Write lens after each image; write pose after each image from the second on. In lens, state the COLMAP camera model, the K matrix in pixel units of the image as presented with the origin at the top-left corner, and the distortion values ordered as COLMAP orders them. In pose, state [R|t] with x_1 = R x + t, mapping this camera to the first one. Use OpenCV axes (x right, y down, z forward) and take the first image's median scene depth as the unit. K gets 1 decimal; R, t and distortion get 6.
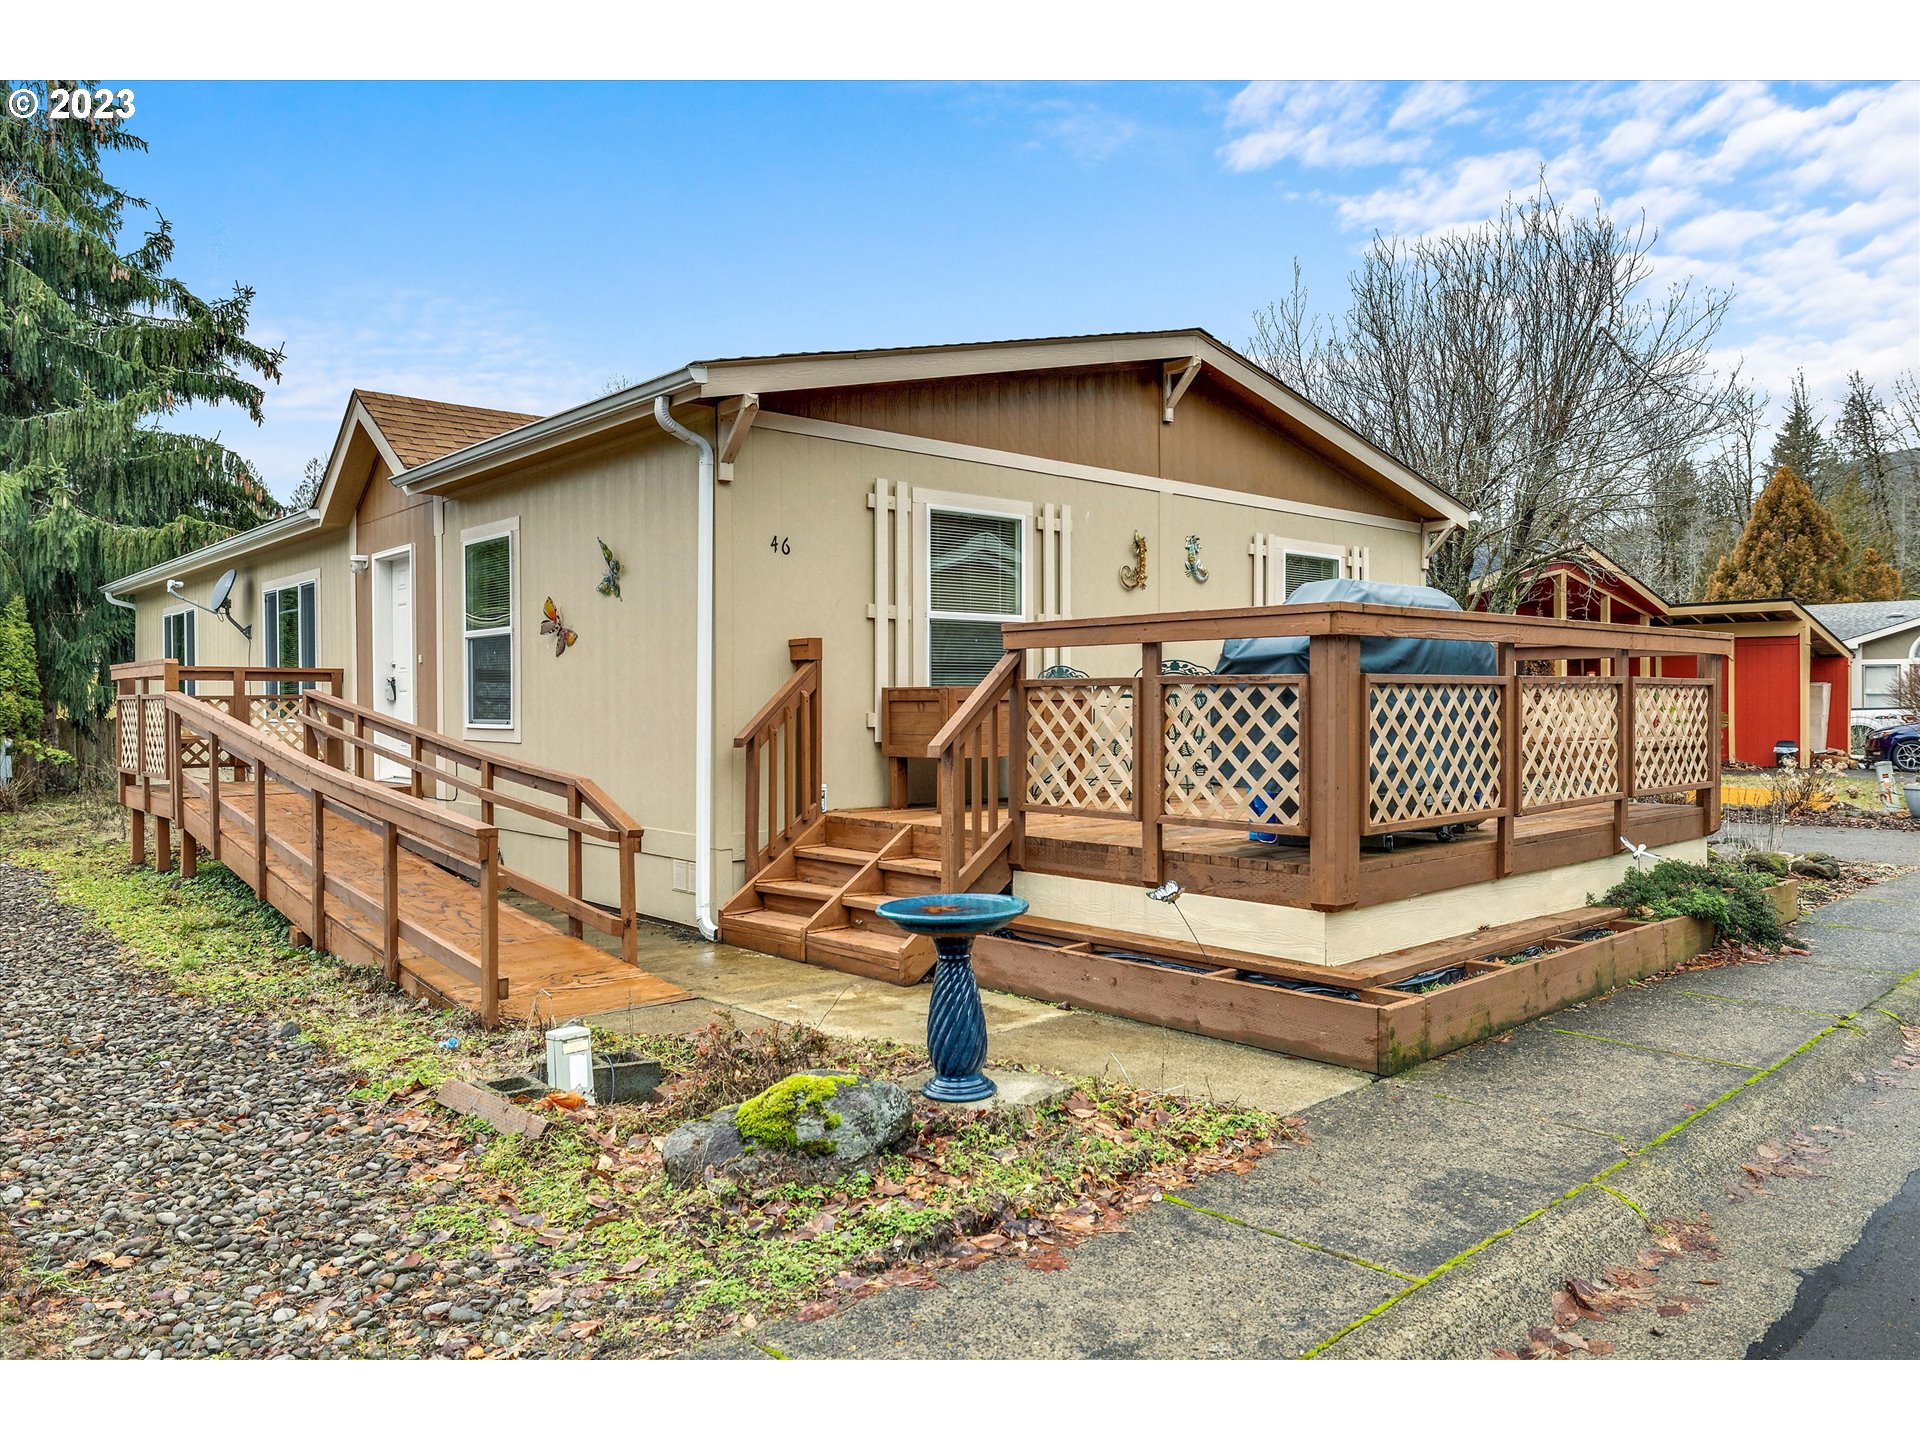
lens RADIAL K [[1309.6, 0, 958.5], [0, 1309.6, 714.5], [0, 0, 1]] dist [0.008188, 0.002474]
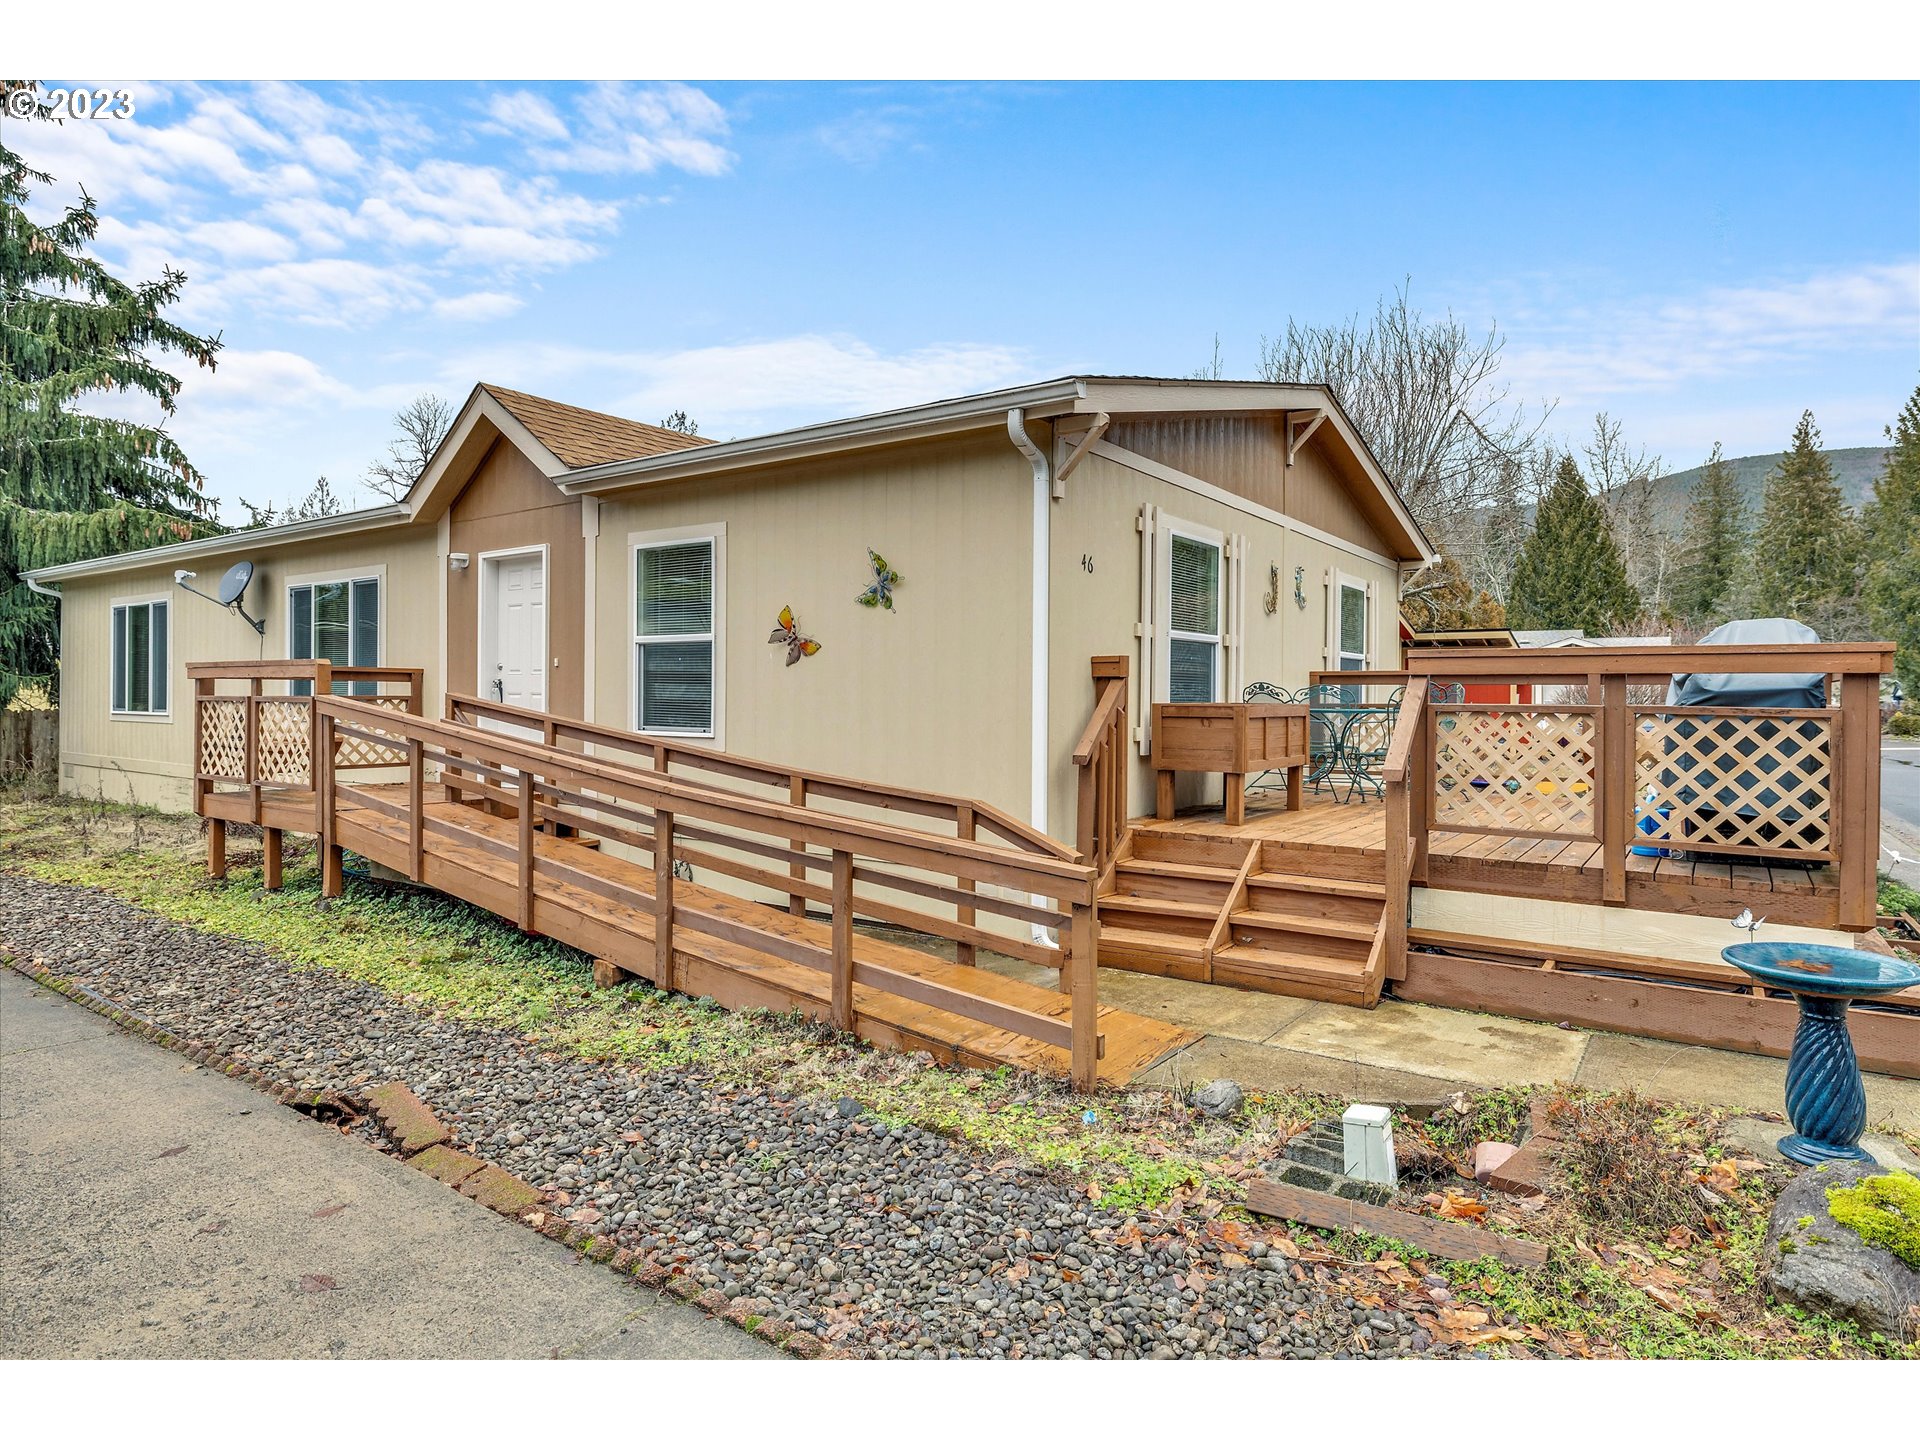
lens RADIAL K [[1086.4, 0, 957.2], [0, 1086.4, 704.6], [0, 0, 1]] dist [0.003265, 0.000166]
pose [[0.974341, 0.009914, 0.224859, -0.373682], [-0.009715, 0.999951, -0.001992, -0.015240], [-0.224868, -0.000244, 0.974389, 0.177117]]
